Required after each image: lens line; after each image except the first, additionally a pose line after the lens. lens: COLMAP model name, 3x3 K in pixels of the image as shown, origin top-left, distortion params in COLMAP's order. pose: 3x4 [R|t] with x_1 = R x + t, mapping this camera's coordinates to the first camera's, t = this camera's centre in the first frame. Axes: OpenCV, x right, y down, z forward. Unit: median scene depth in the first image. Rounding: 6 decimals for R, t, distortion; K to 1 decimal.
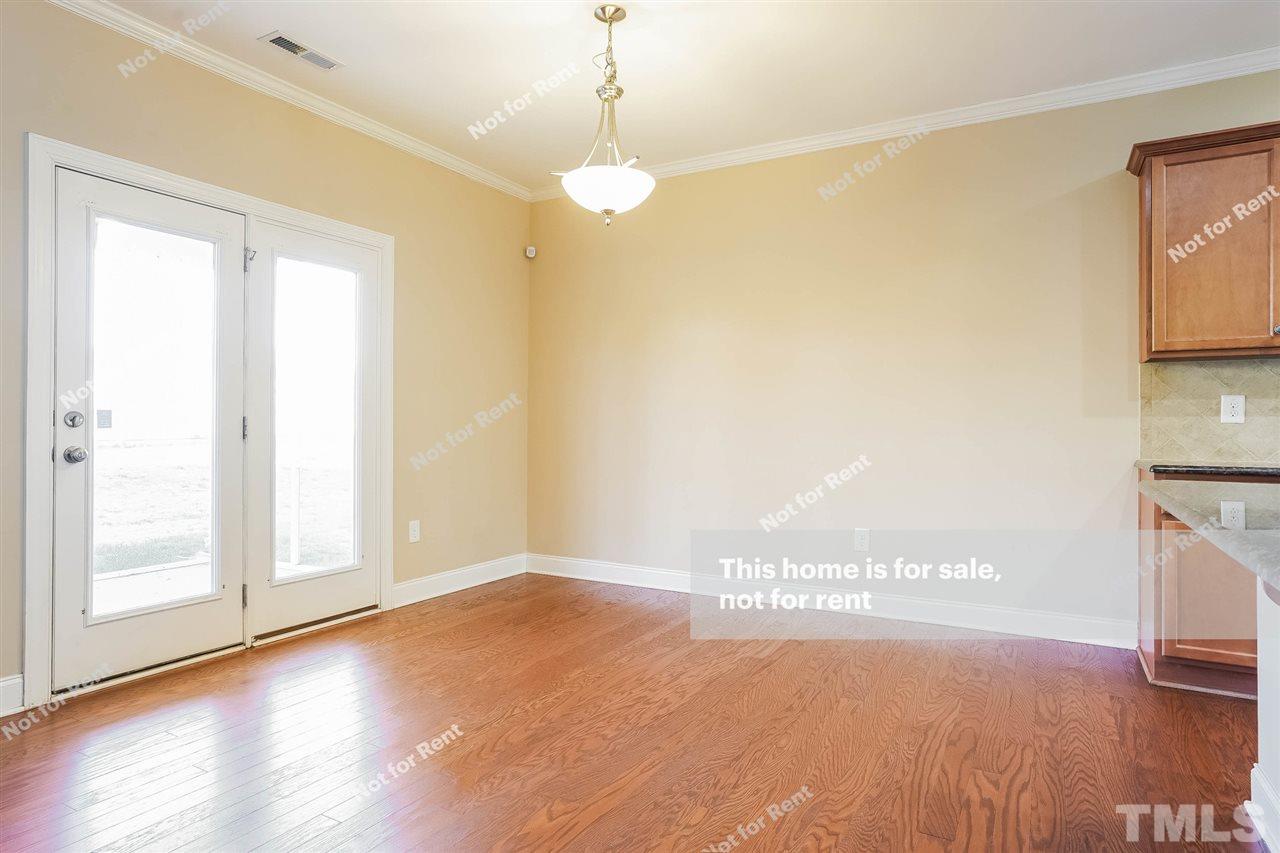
lens RADIAL K [[742.7, 0, 609.2], [0, 742.7, 422.4], [0, 0, 1]] dist [-0.000878, 0.001126]
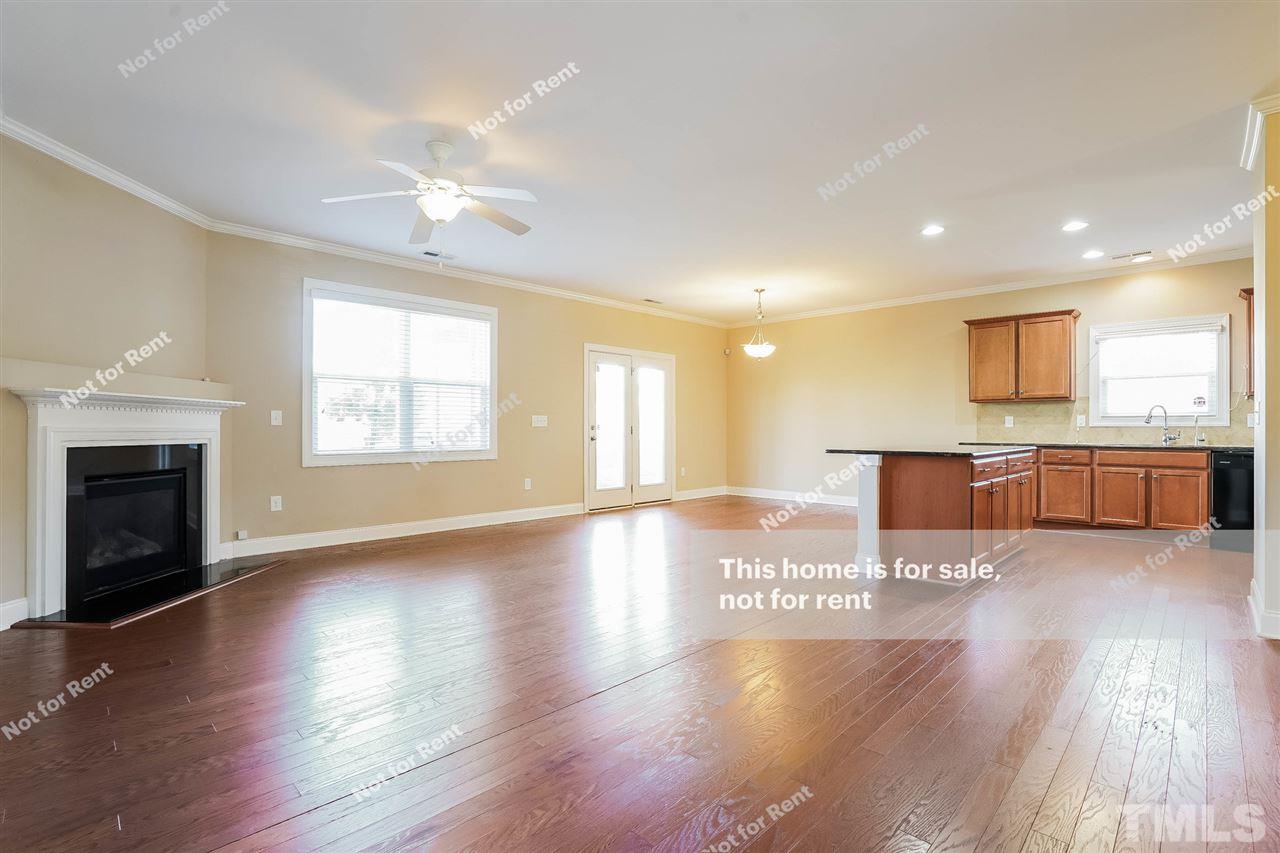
lens RADIAL K [[641.0, 0, 640.0], [0, 641.0, 426.5], [0, 0, 1]] dist [-0.004098, -0.000145]
pose [[0.978241, -0.004251, -0.207428, 0.054048], [0.004059, 0.999991, -0.001350, -0.003123], [0.207432, 0.000479, 0.978249, -1.405198]]
